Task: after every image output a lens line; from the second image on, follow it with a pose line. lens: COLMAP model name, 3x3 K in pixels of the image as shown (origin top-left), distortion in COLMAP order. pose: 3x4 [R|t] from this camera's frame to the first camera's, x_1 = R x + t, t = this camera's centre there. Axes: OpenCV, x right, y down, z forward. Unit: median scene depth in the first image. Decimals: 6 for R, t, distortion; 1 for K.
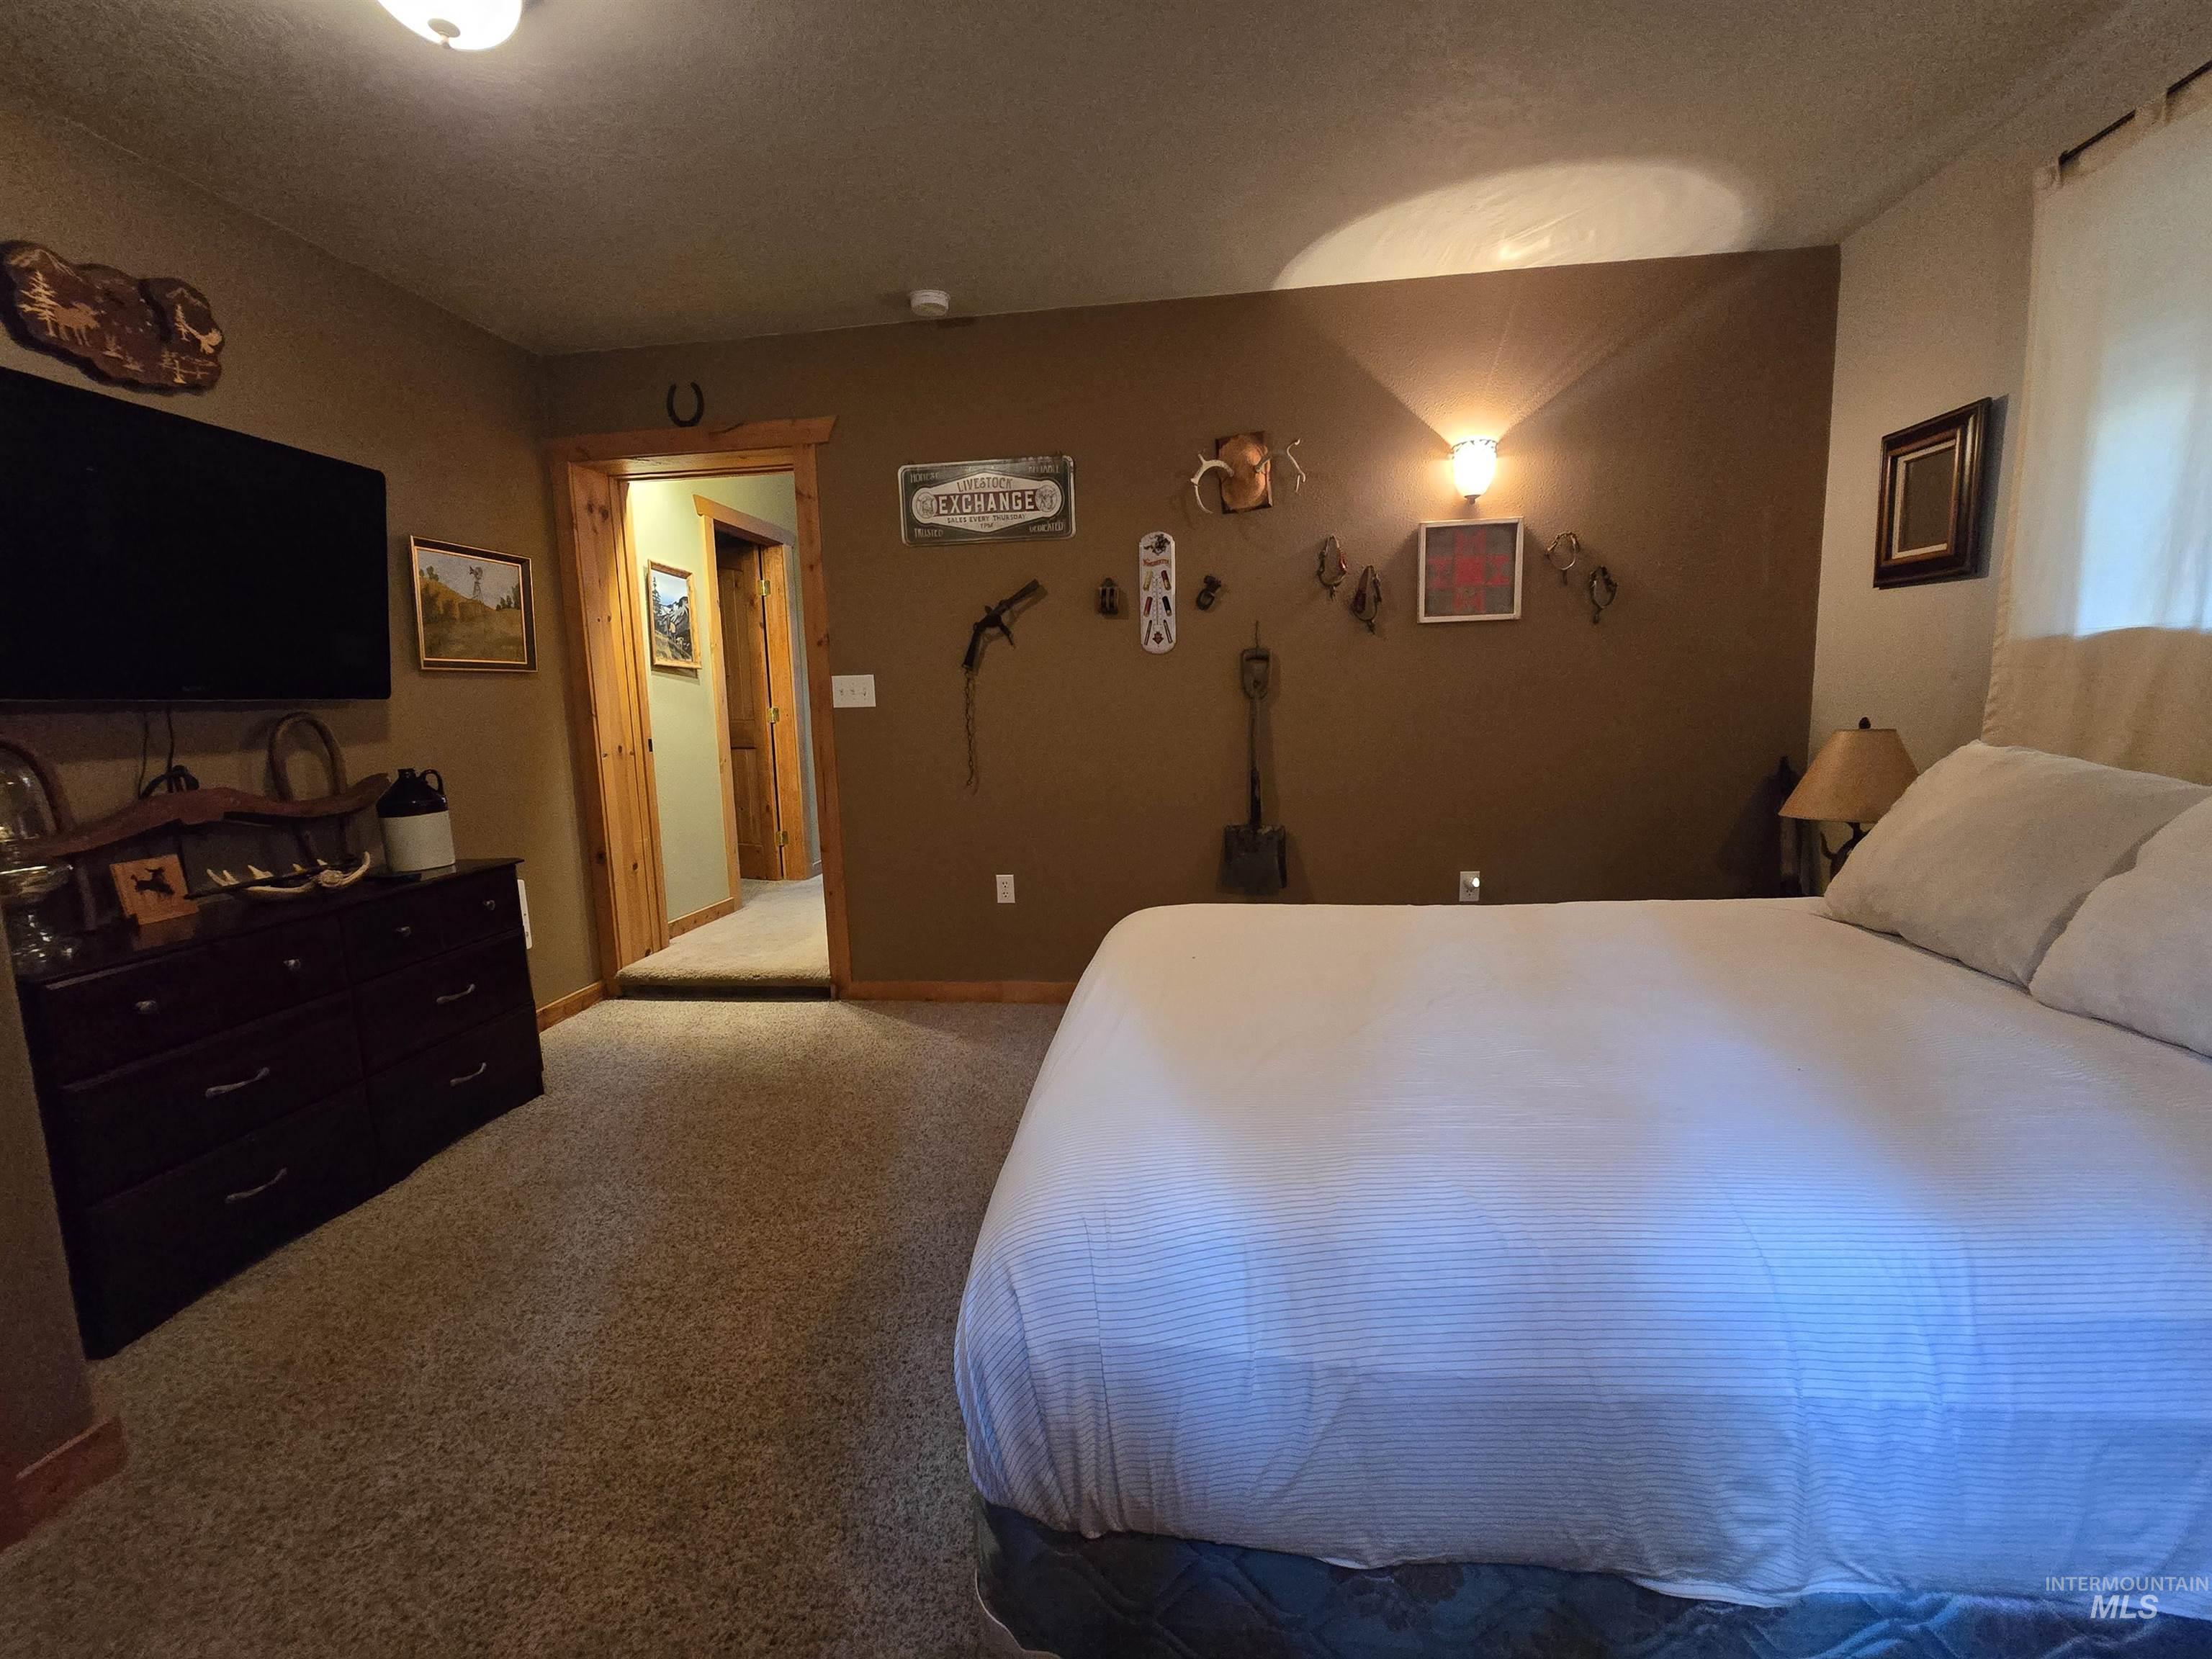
lens RADIAL K [[914.3, 0, 1097.7], [0, 914.3, 819.8], [0, 0, 1]] dist [0.001718, -0.000347]
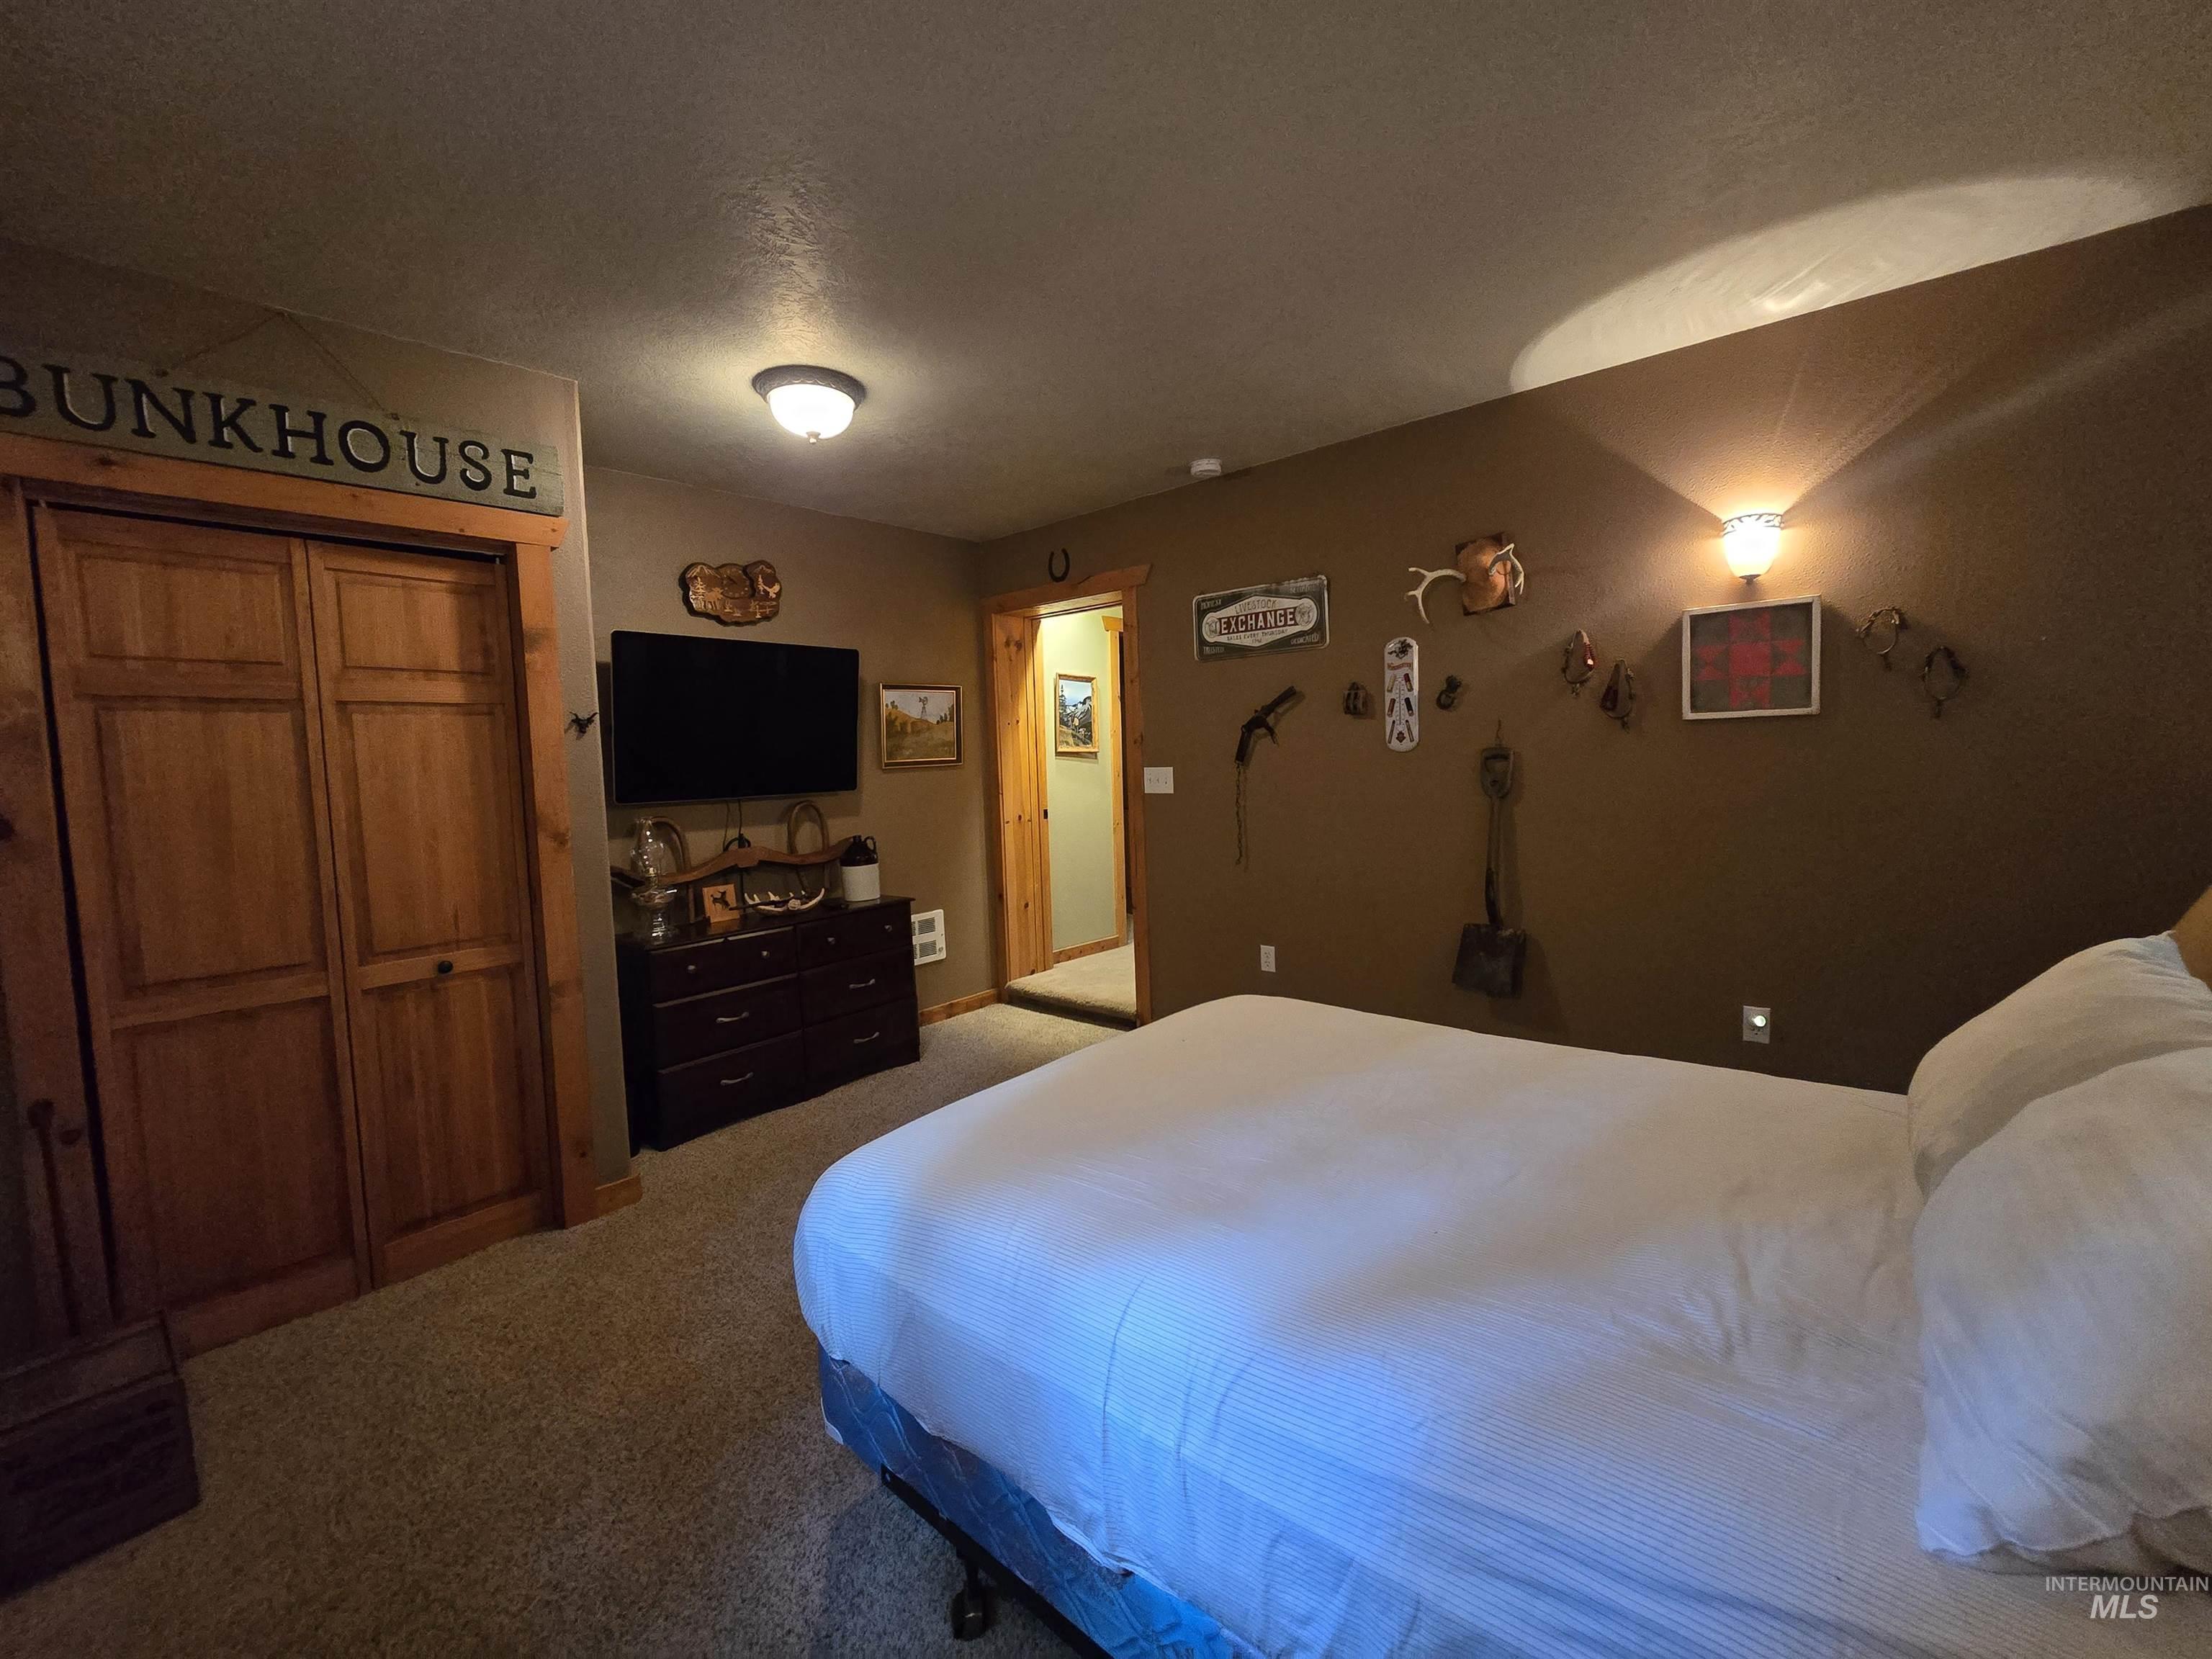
lens RADIAL K [[914.3, 0, 1097.7], [0, 914.3, 819.8], [0, 0, 1]] dist [0.001718, -0.000347]
pose [[0.827654, 0.040237, -0.559794, 0.373699], [-0.062626, 0.997819, -0.020871, -0.061598], [0.557734, 0.052331, 0.828369, -0.055366]]
